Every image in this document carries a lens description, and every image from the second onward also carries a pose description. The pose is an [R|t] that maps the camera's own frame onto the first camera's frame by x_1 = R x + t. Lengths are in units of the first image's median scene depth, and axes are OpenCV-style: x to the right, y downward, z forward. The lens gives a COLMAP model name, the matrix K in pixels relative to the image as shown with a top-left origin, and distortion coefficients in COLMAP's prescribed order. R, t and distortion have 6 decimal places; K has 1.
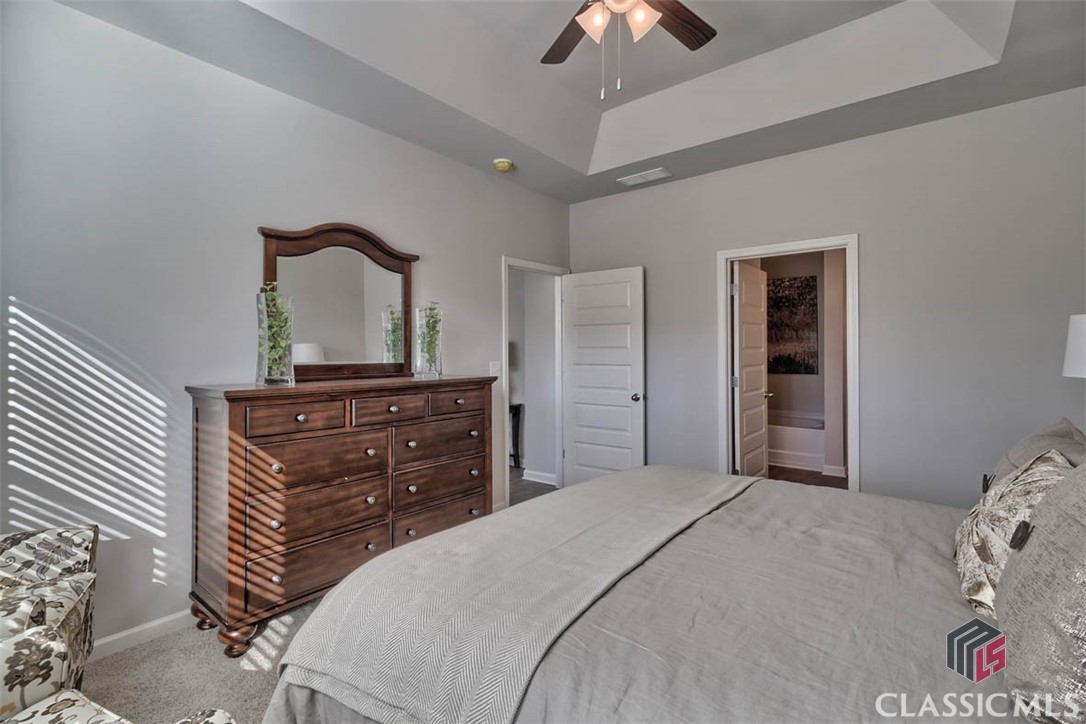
lens RADIAL K [[501.7, 0, 537.3], [0, 501.7, 349.1], [0, 0, 1]] dist [0.002235, 0.001042]
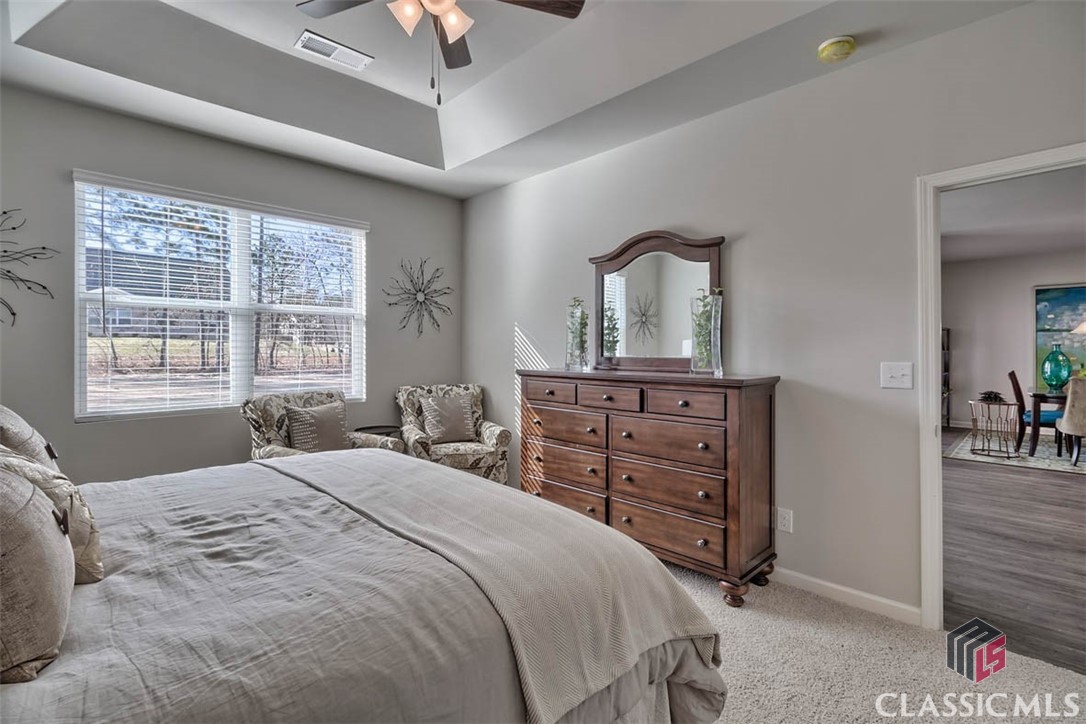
lens RADIAL K [[501.7, 0, 537.3], [0, 501.7, 349.1], [0, 0, 1]] dist [0.002235, 0.001042]
pose [[-0.109014, 0.010329, -0.993987, 0.772111], [0.017454, 0.999812, 0.008476, -0.003023], [0.993887, -0.016425, -0.109174, 0.882354]]
